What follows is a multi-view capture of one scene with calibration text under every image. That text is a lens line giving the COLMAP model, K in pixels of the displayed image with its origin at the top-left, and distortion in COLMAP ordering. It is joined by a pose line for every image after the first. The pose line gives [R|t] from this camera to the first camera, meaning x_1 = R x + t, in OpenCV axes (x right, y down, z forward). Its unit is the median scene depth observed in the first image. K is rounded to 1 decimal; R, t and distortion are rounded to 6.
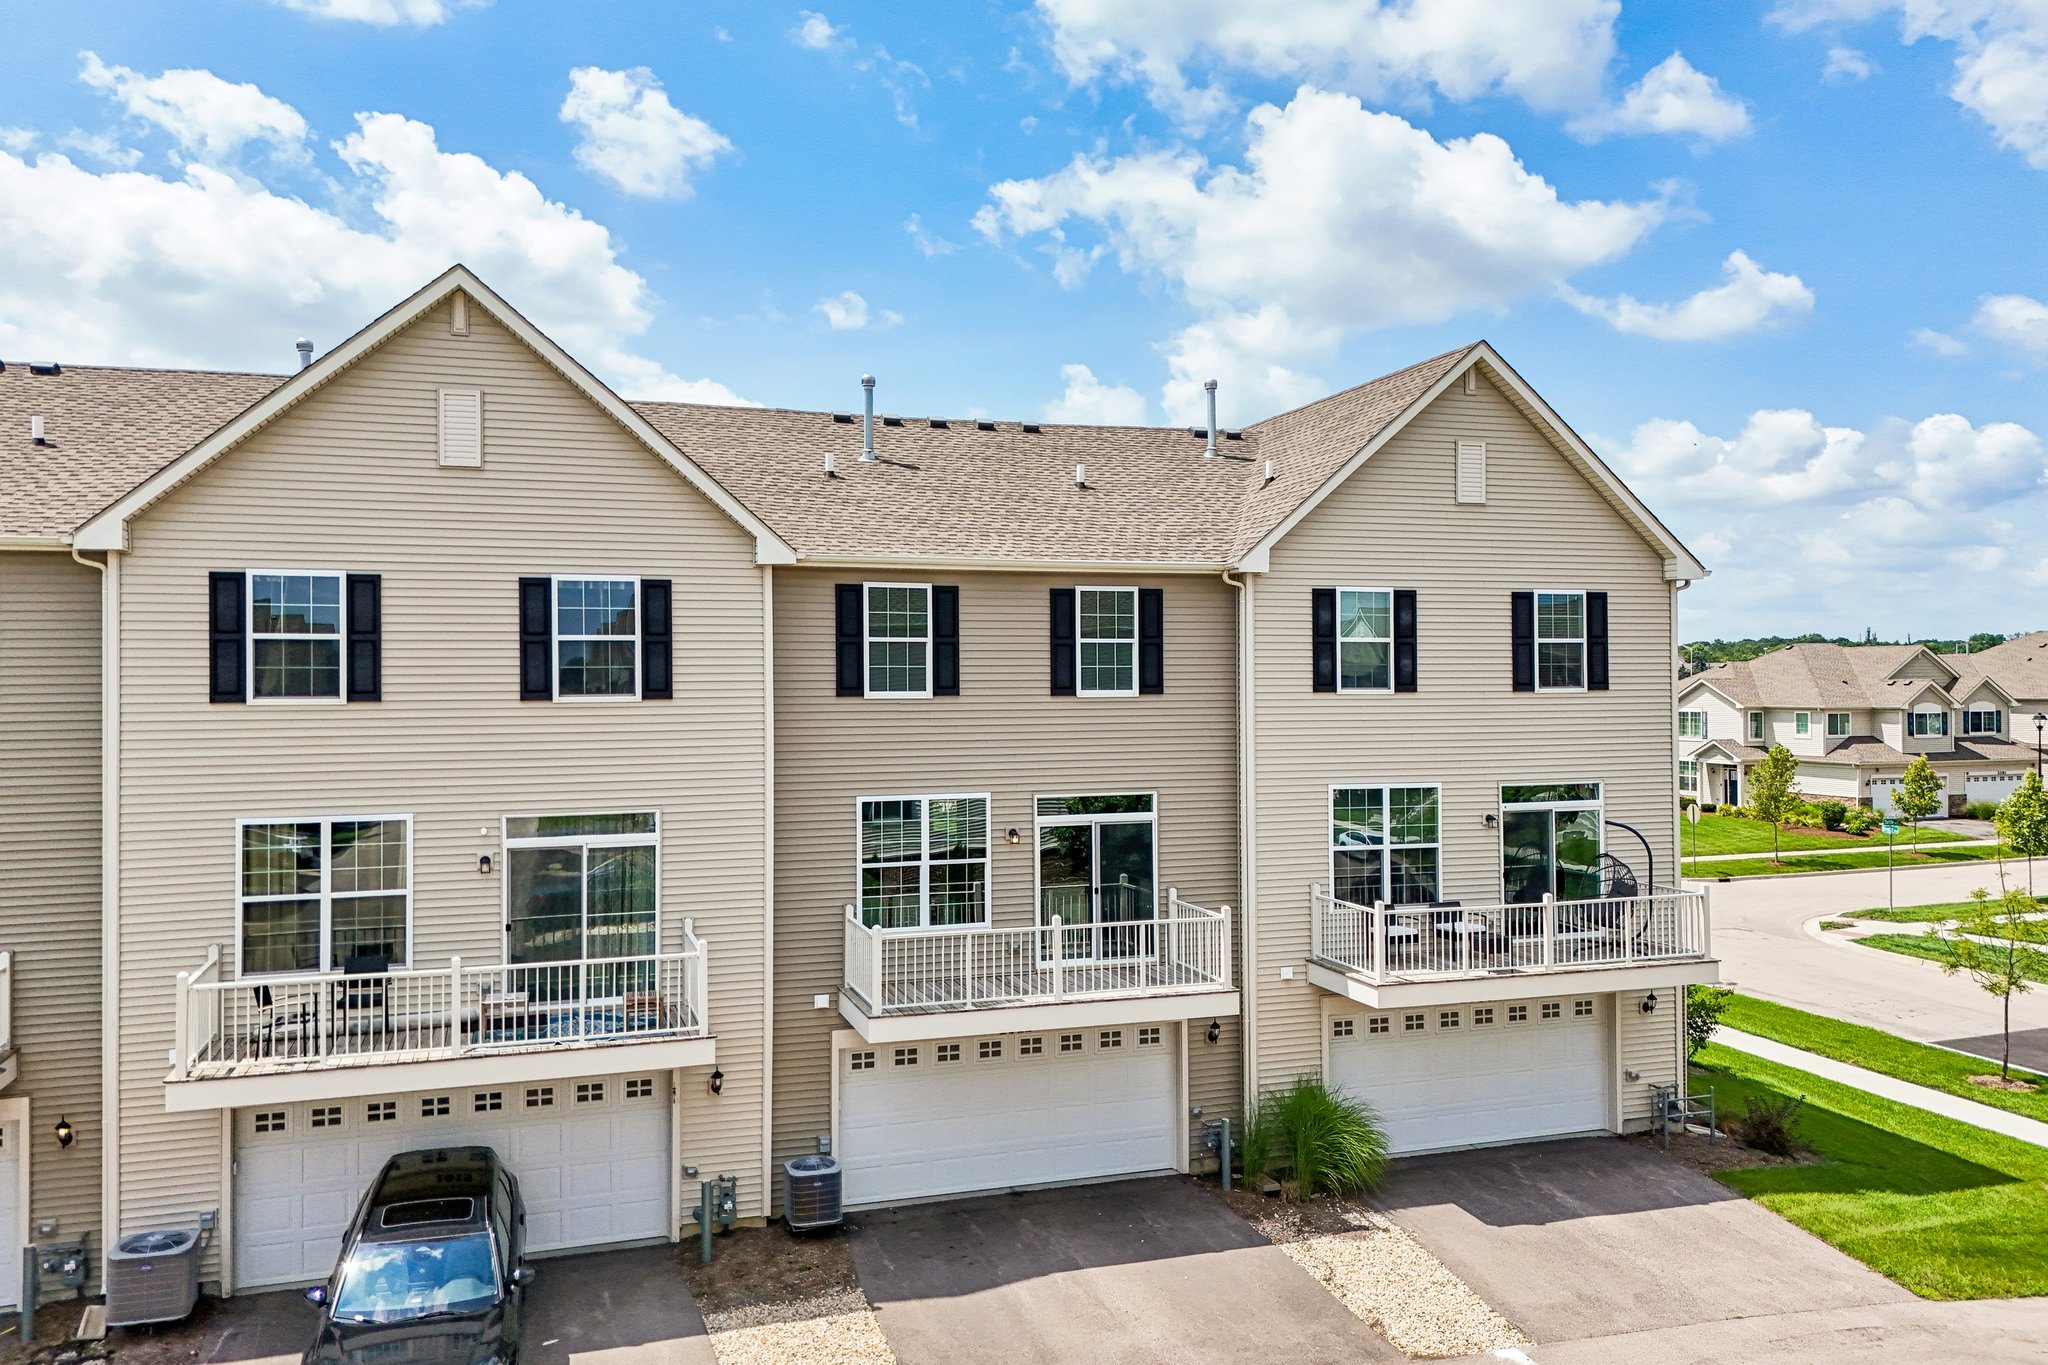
lens RADIAL K [[1535.2, 0, 1008.9], [0, 1535.2, 684.7], [0, 0, 1]] dist [0.067704, -0.068302]
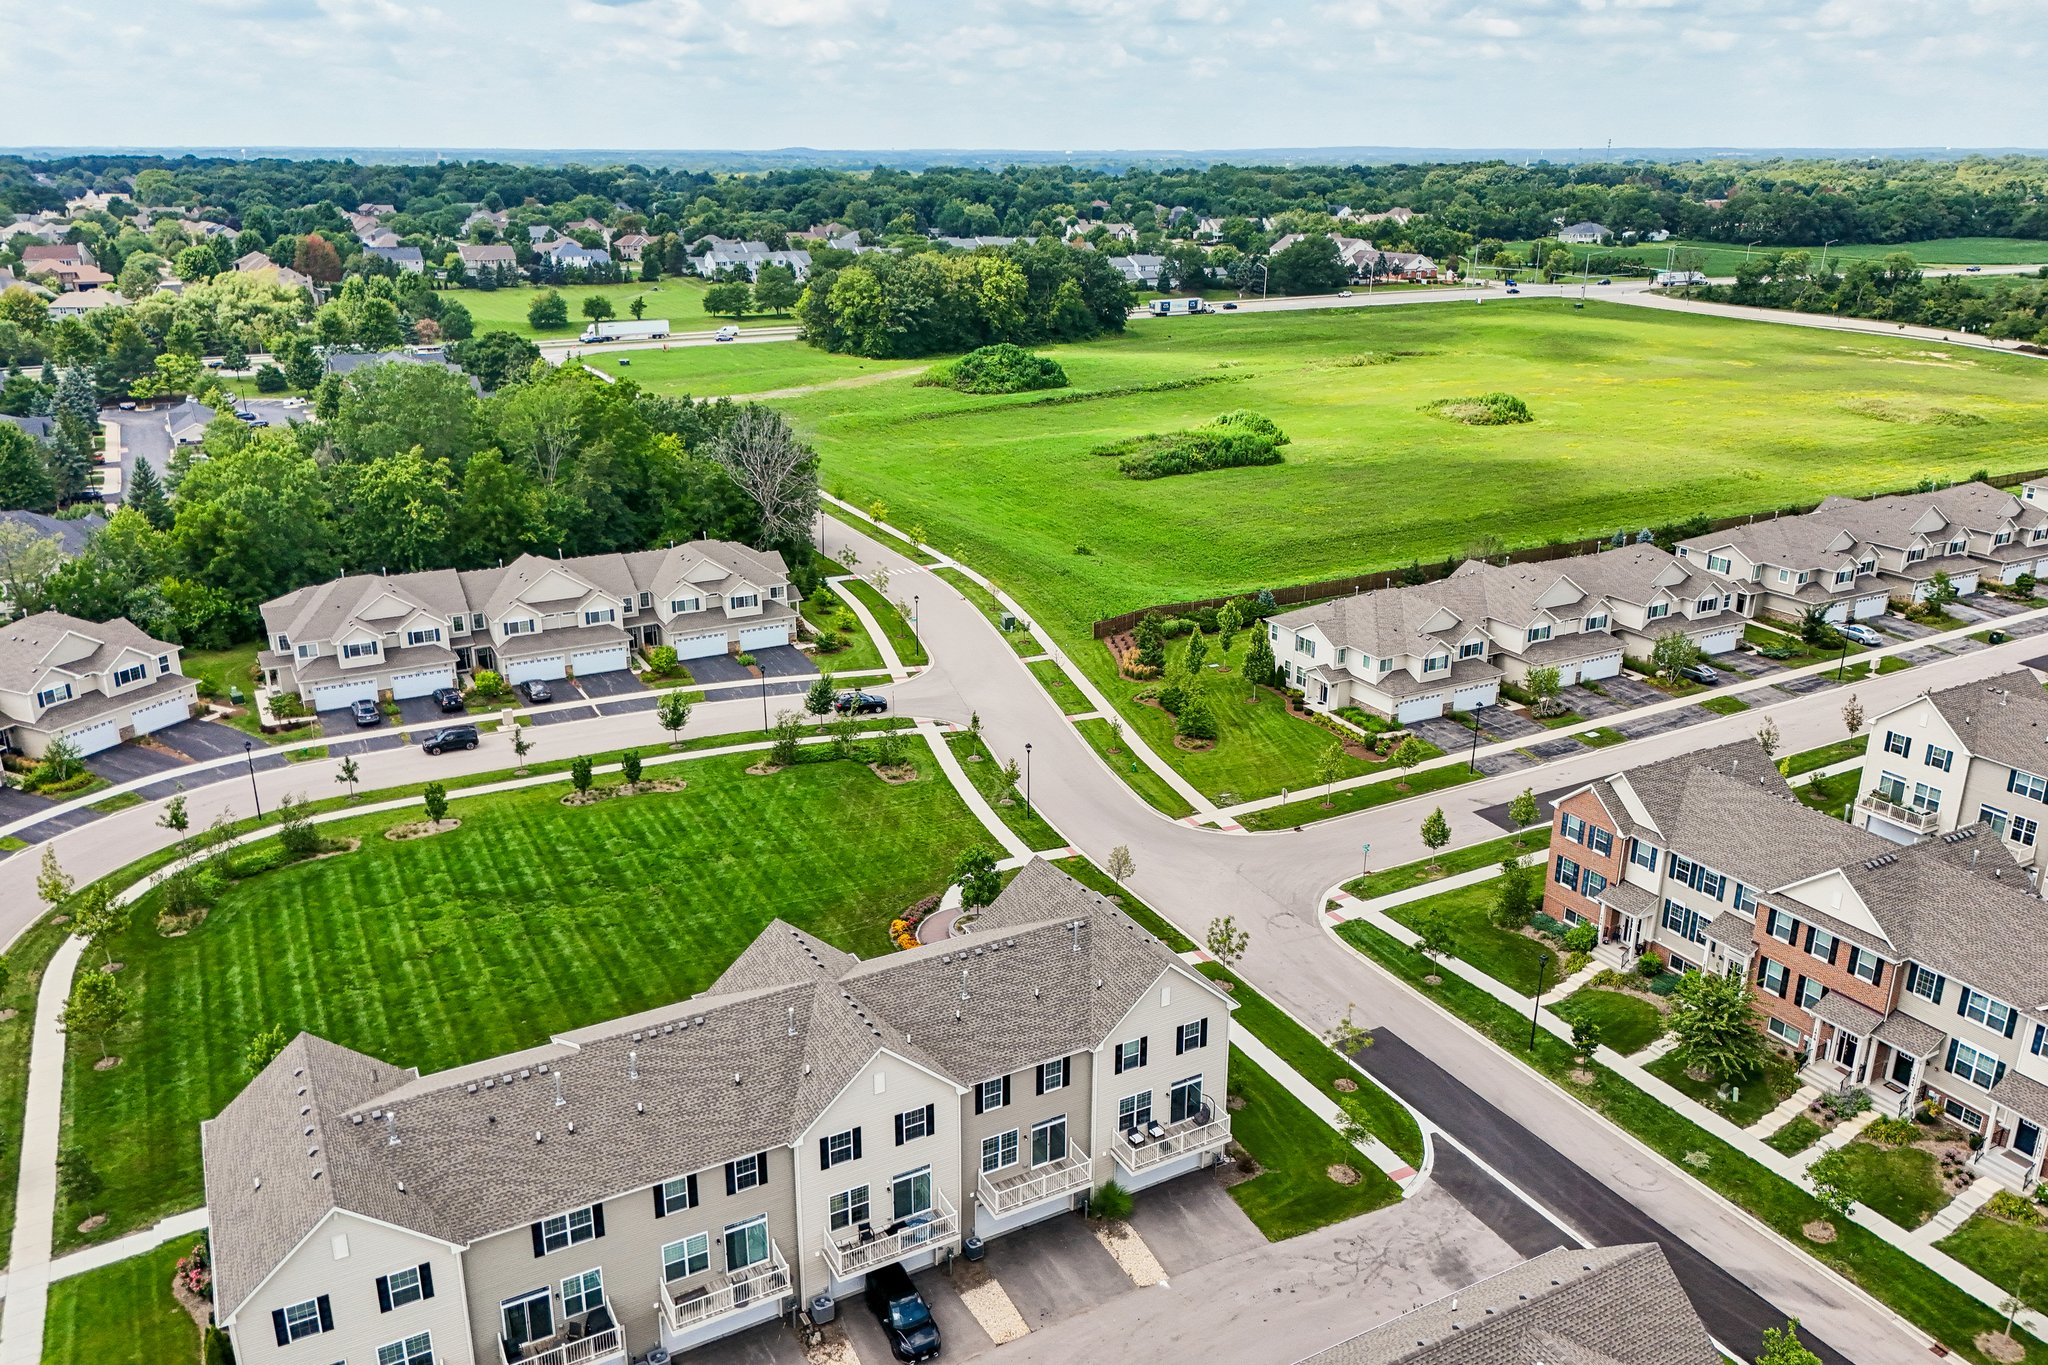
lens RADIAL K [[1535.2, 0, 1008.9], [0, 1535.2, 684.7], [0, 0, 1]] dist [0.067704, -0.068302]
pose [[0.983307, -0.050789, 0.174720, -0.556481], [-0.009802, 0.944073, 0.329592, -1.890816], [-0.181688, -0.325803, 0.927816, -1.720778]]
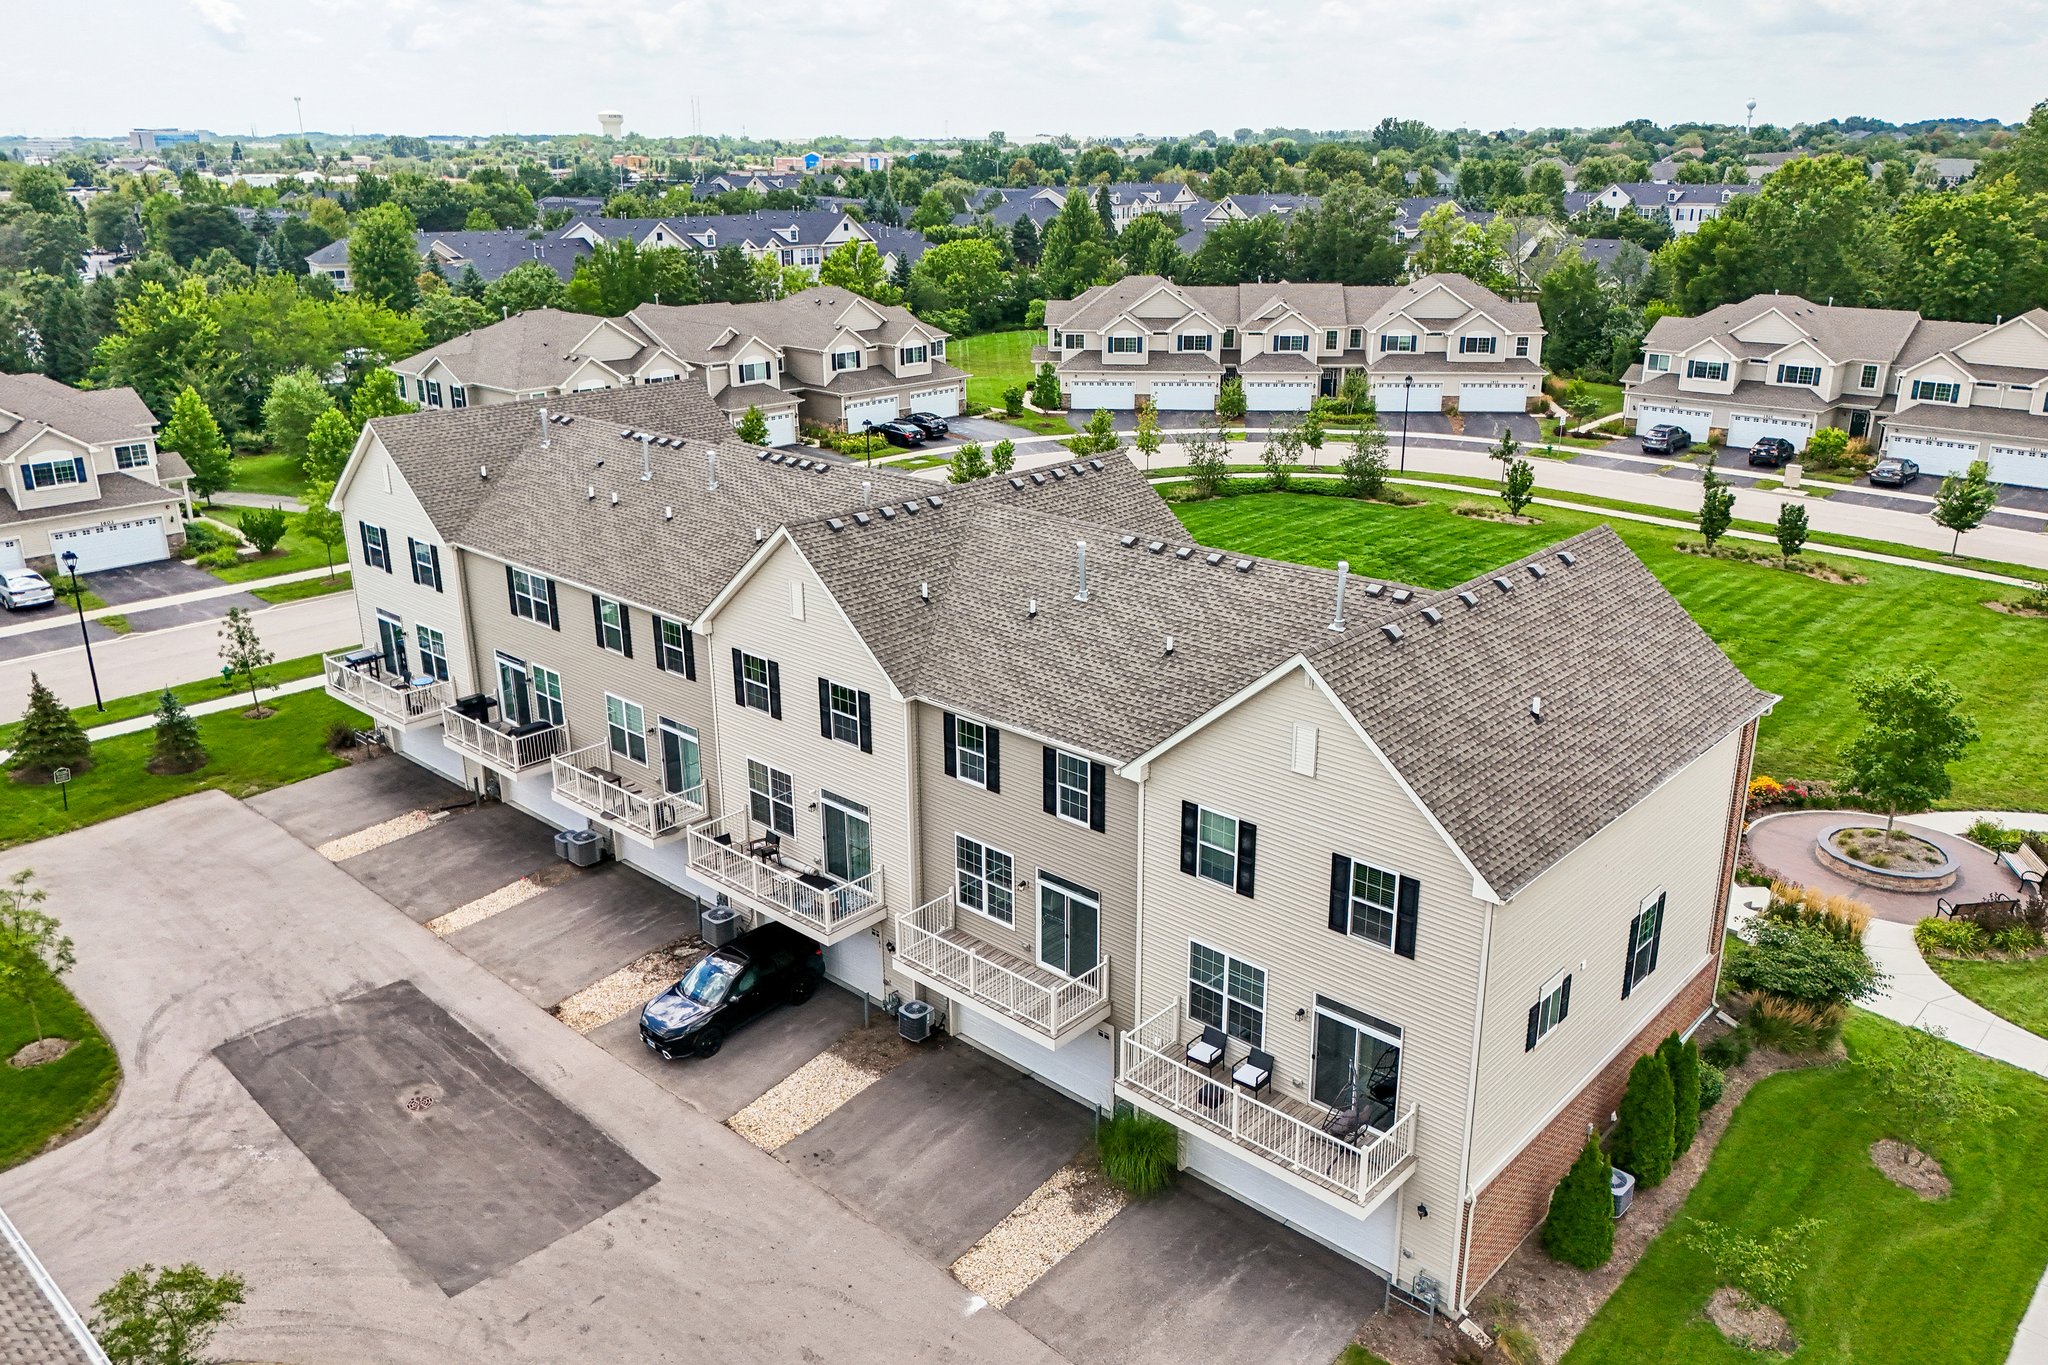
lens RADIAL K [[1504.4, 0, 1064.5], [0, 1504.4, 685.8], [0, 0, 1]] dist [0.067594, -0.064722]
pose [[0.494514, 0.293337, -0.818174, 1.254084], [-0.002181, 0.941744, 0.336322, -0.629306], [0.869167, -0.164532, 0.466346, 0.339742]]
